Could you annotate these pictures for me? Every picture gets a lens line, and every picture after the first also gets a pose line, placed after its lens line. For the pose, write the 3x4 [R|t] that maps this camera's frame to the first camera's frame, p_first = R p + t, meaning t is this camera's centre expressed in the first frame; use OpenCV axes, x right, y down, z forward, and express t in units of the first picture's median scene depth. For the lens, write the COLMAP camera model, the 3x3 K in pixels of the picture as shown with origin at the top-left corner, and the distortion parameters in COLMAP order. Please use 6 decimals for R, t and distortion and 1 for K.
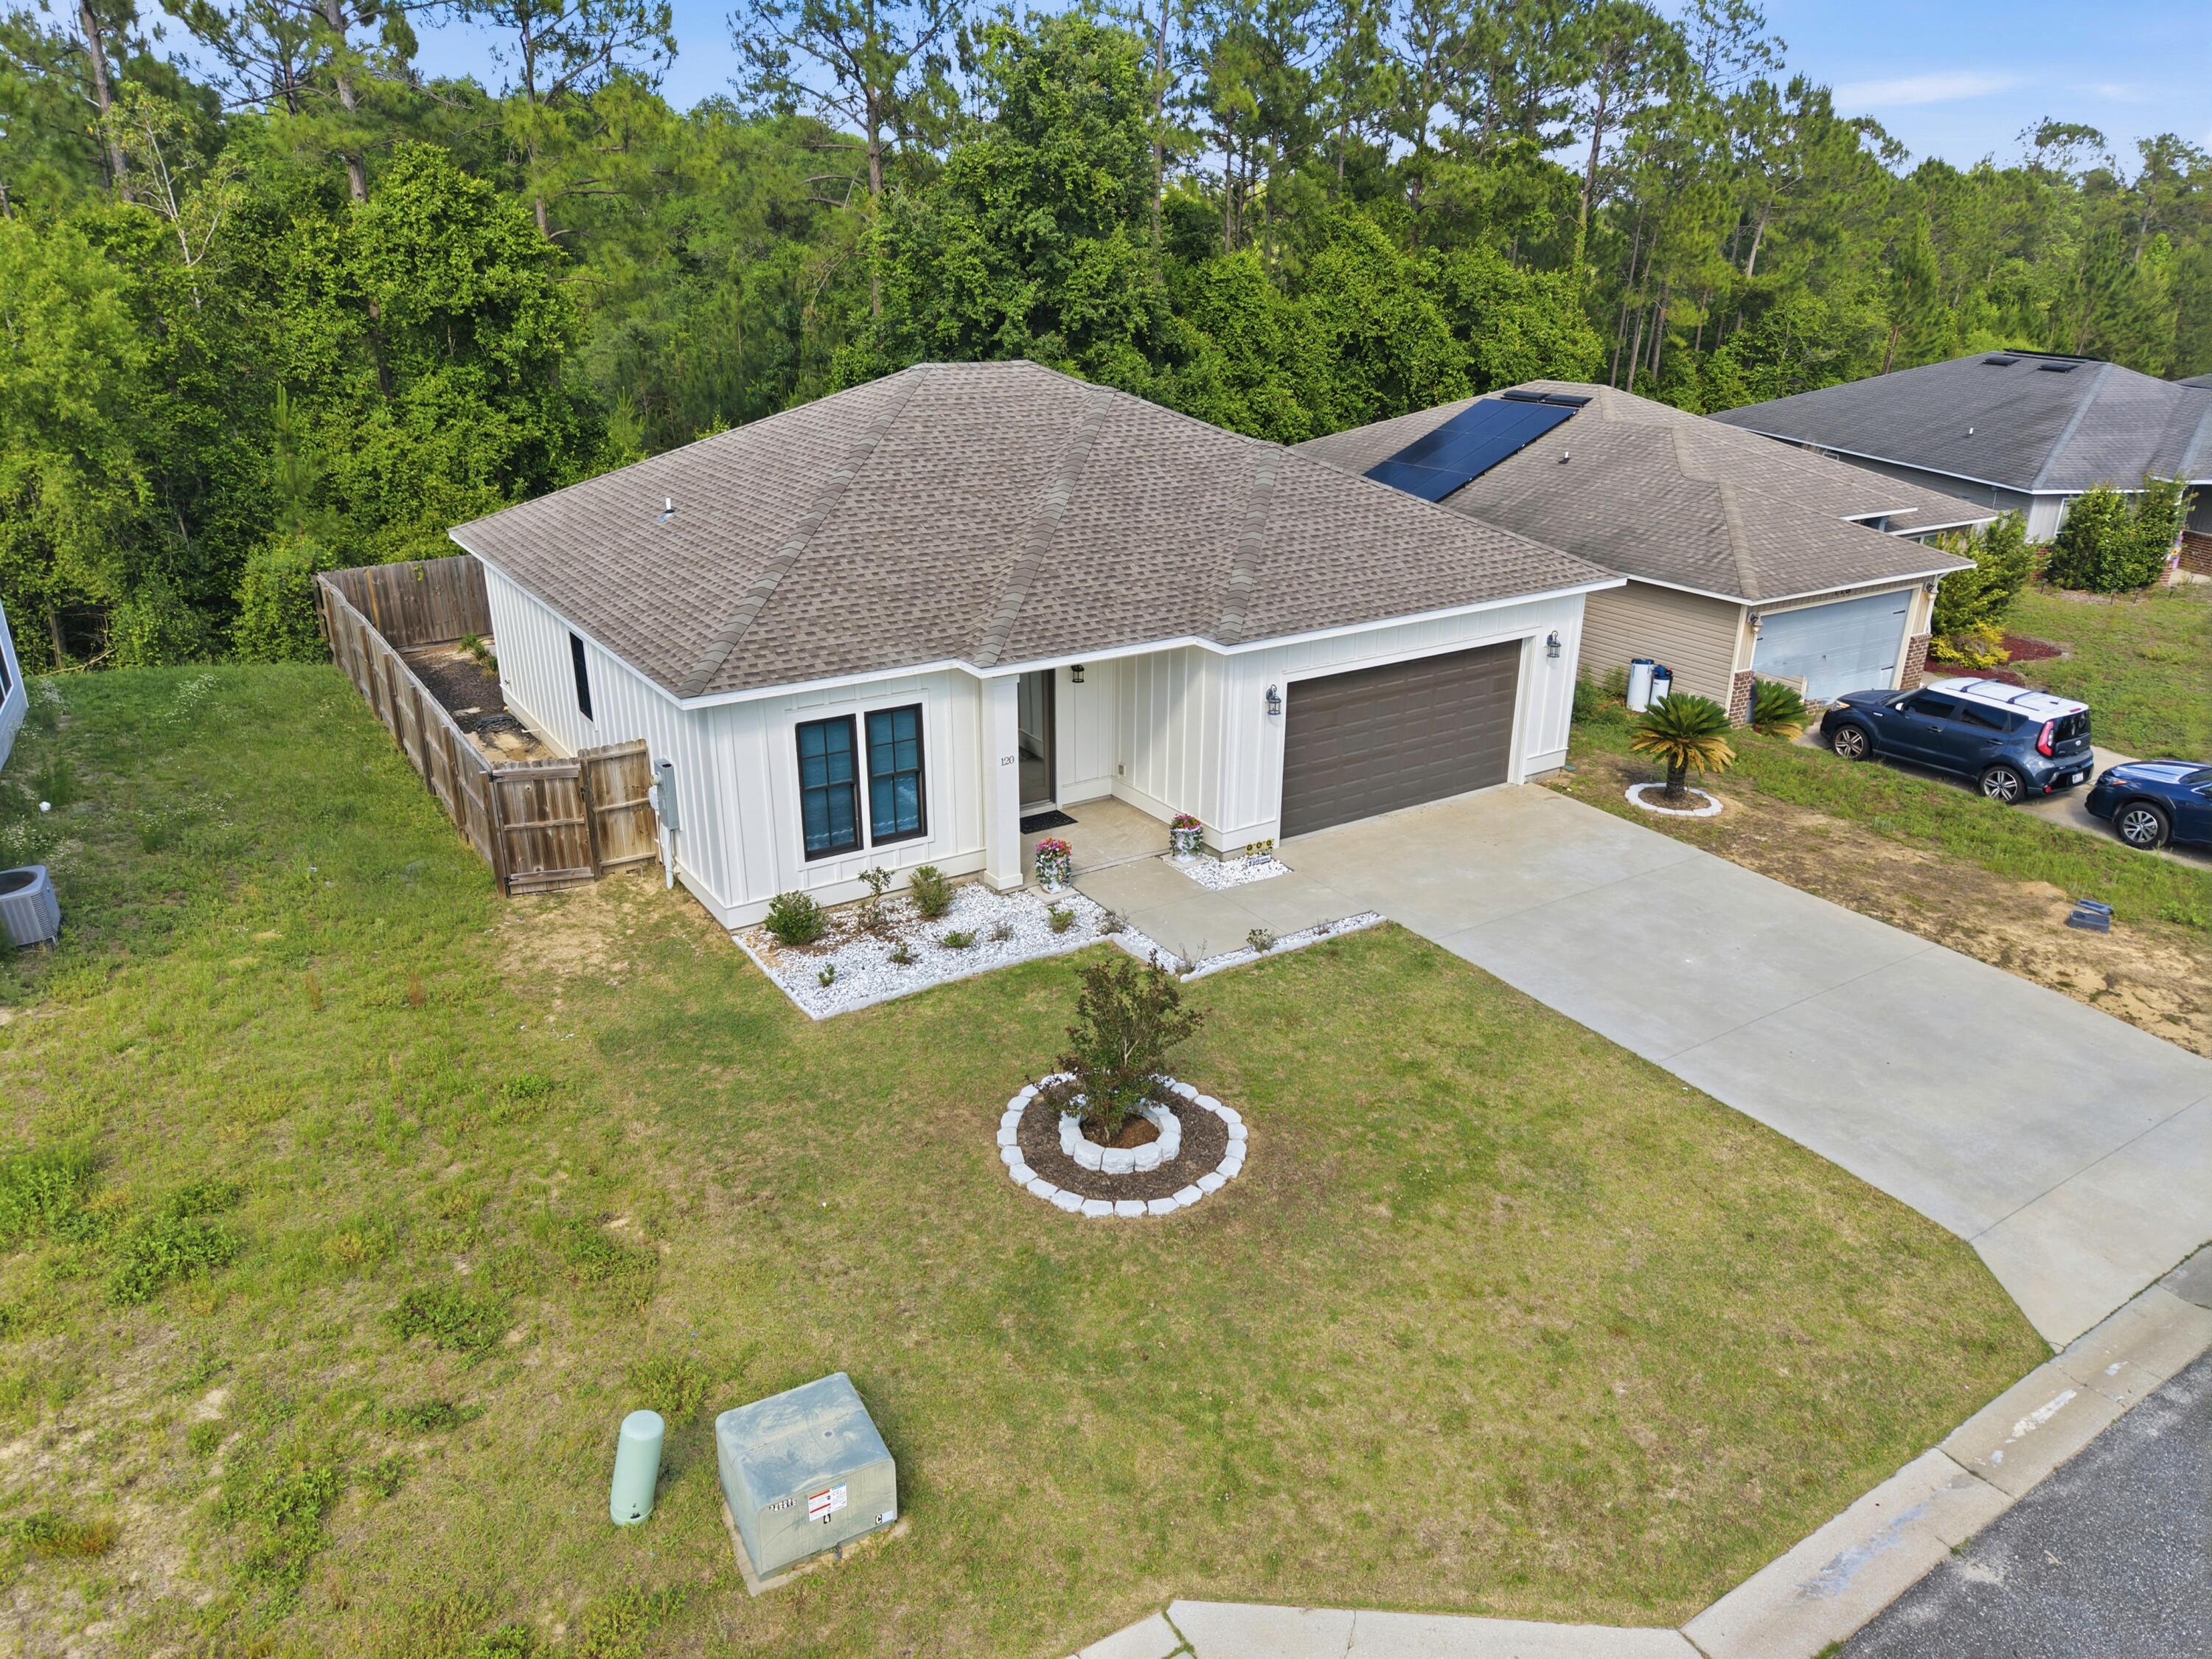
lens RADIAL K [[1491.0, 0, 1104.3], [0, 1491.0, 816.3], [0, 0, 1]] dist [0.009225, -0.004346]
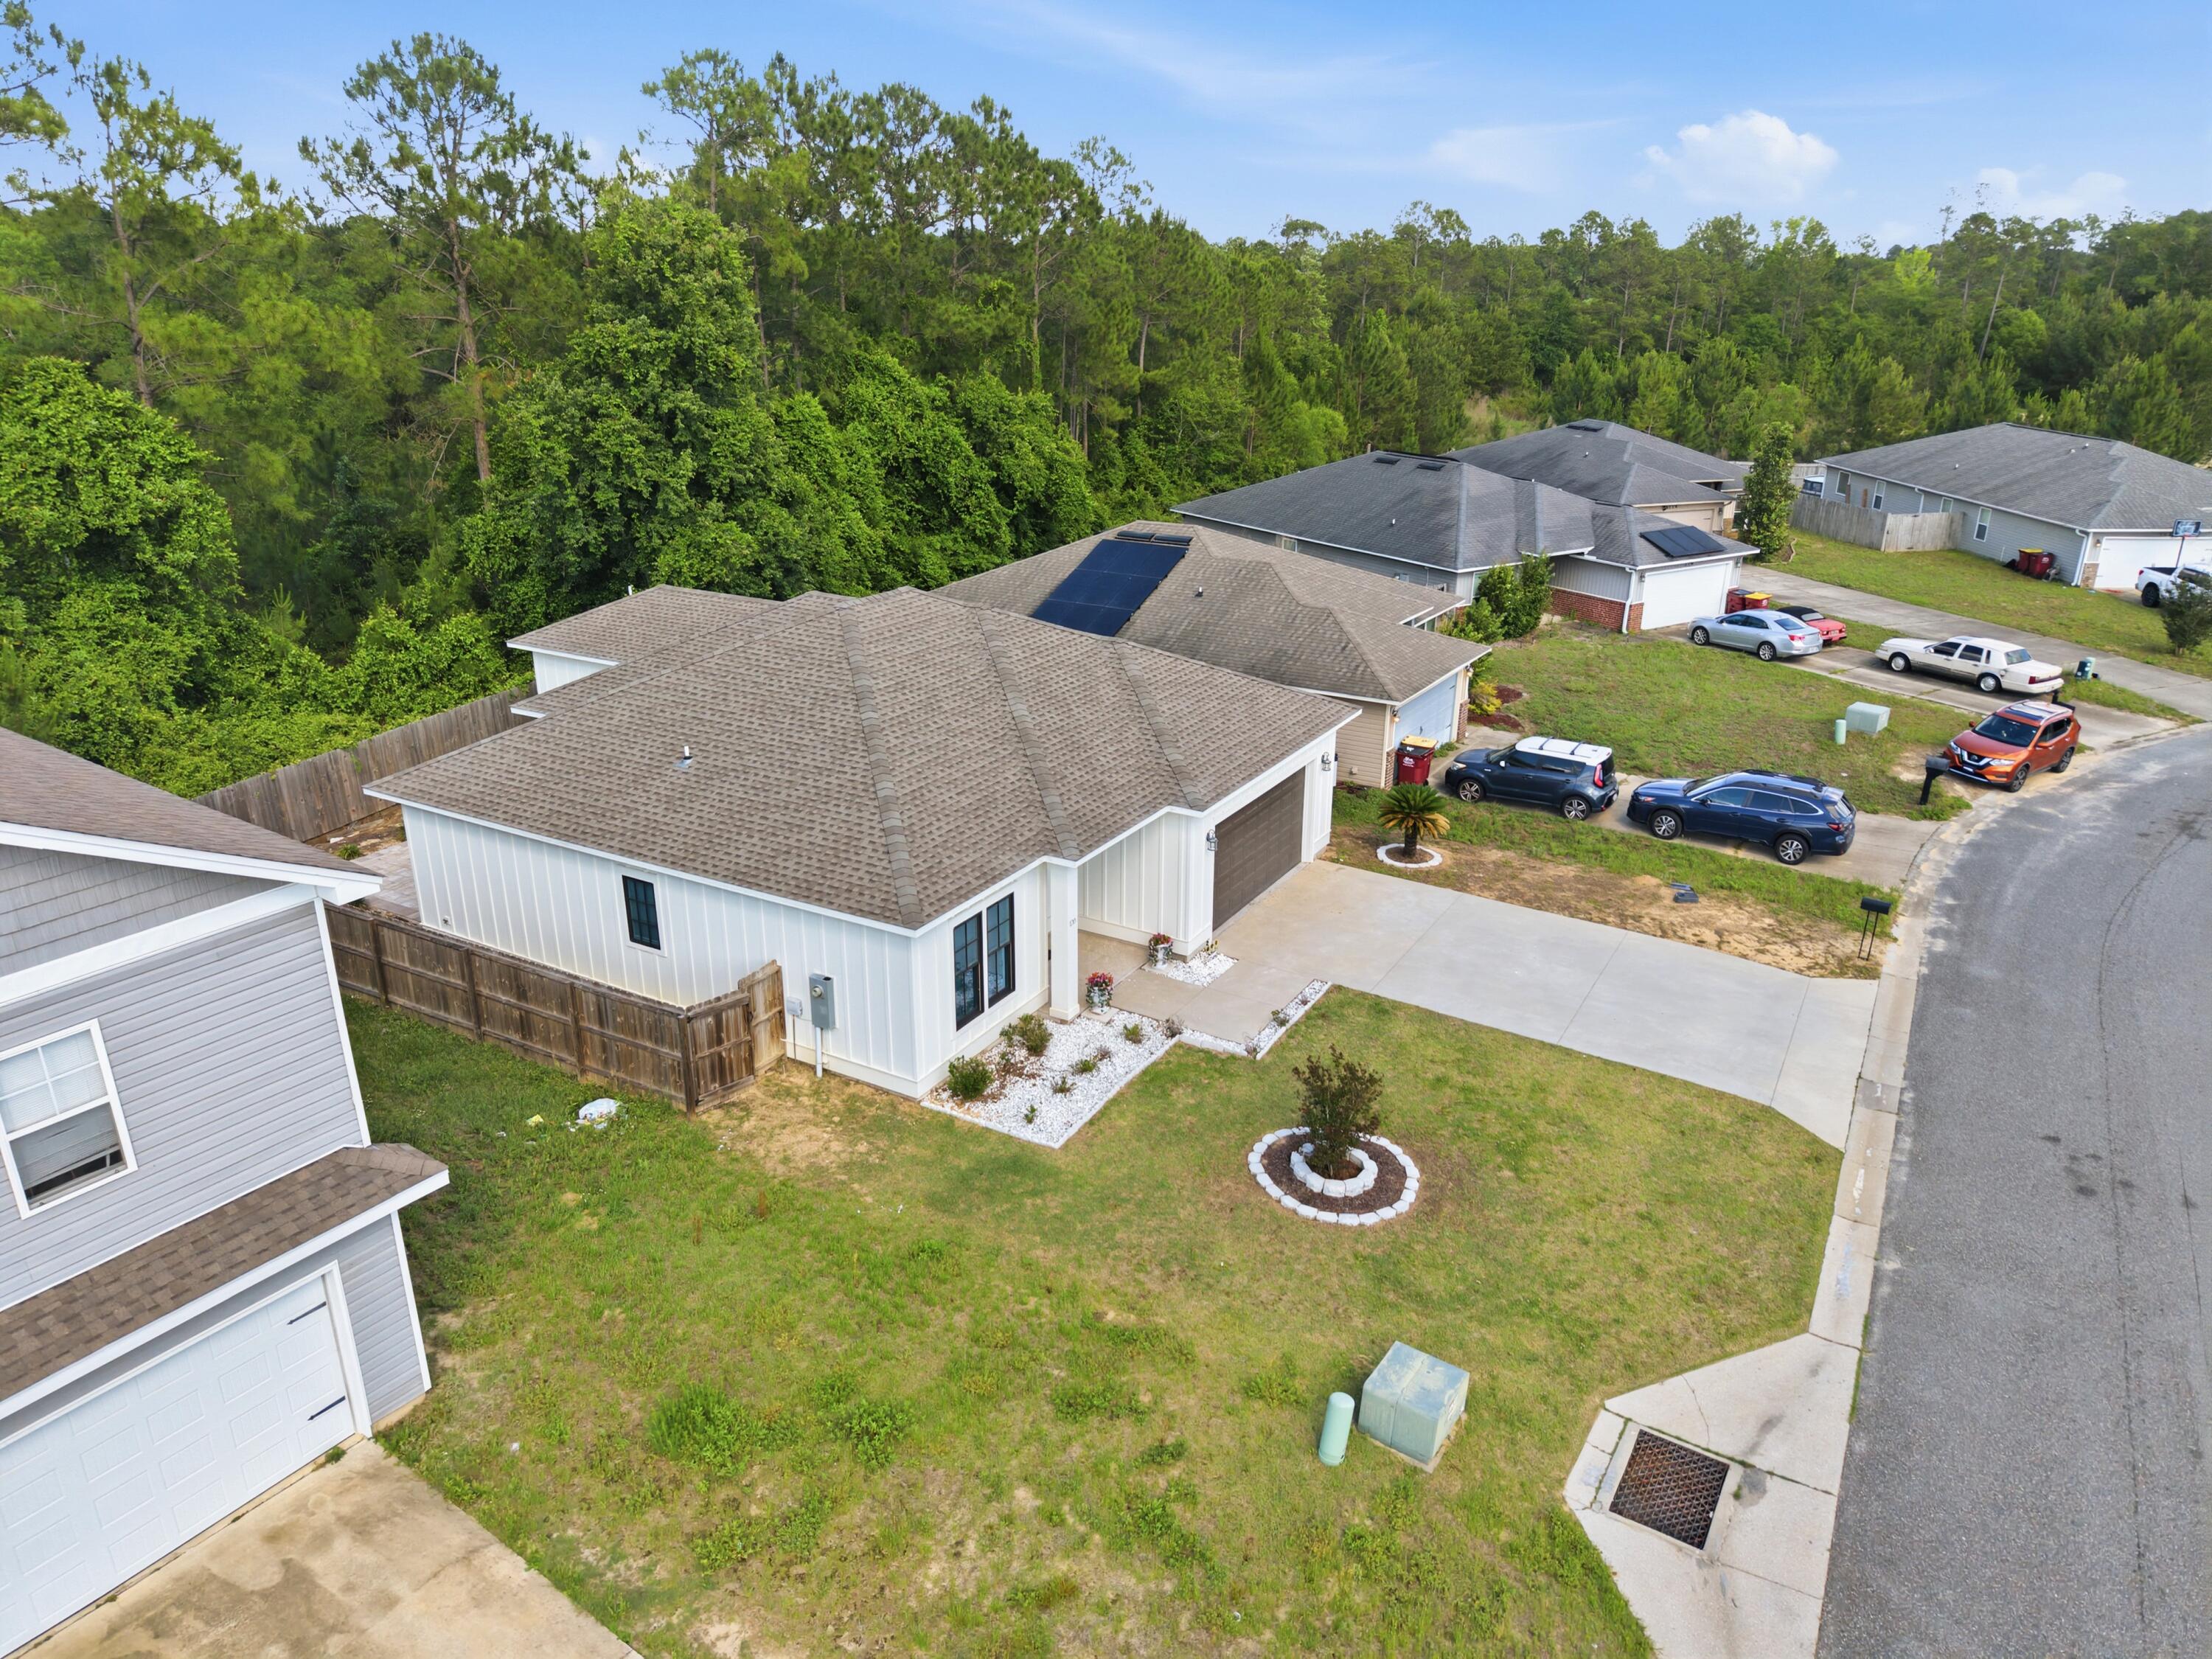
lens RADIAL K [[1487.5, 0, 1103.6], [0, 1487.5, 817.1], [0, 0, 1]] dist [0.031183, -0.044943]
pose [[0.895622, -0.154563, 0.417098, -0.487627], [0.159944, 0.986875, 0.022262, -0.131636], [-0.415065, 0.046774, 0.908589, -0.179103]]
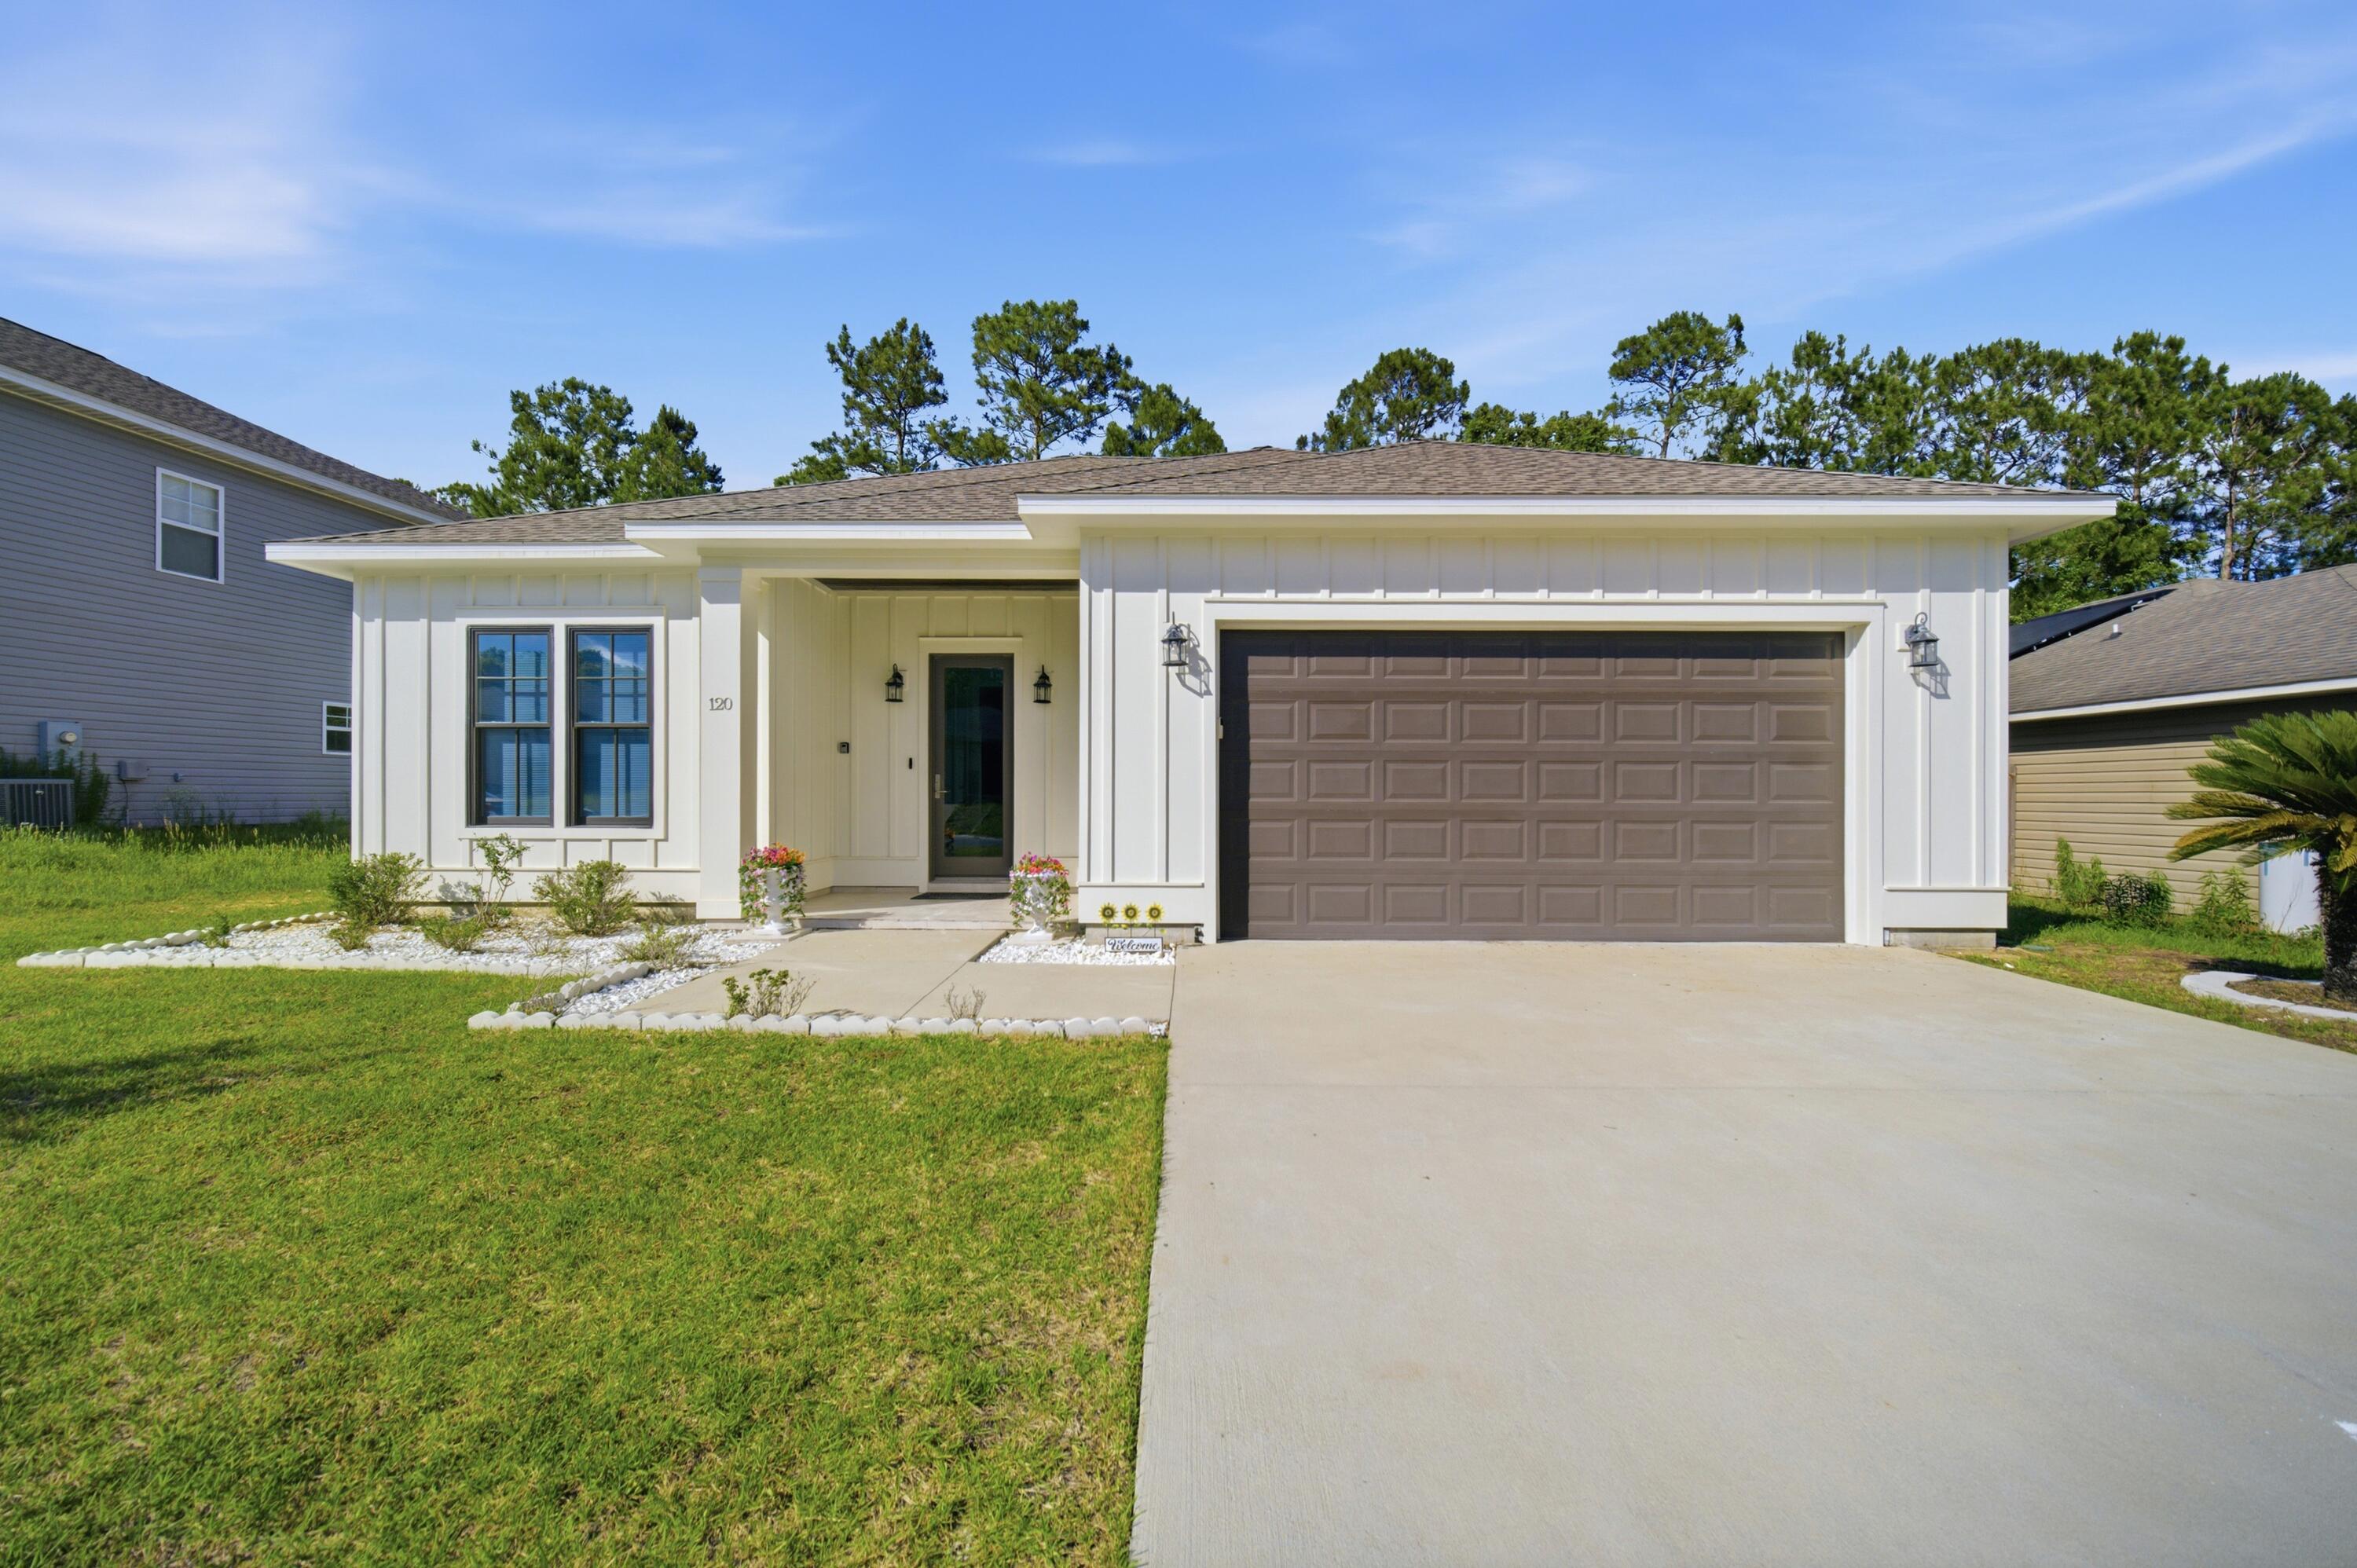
lens RADIAL K [[944.5, 0, 1168.5], [0, 944.5, 802.8], [0, 0, 1]] dist [-0.002172, -0.000320]
pose [[0.831079, 0.000820, -0.556153, 0.276232], [-0.197009, 0.935590, -0.293017, 0.071728], [0.520091, 0.353088, 0.777711, 0.677684]]
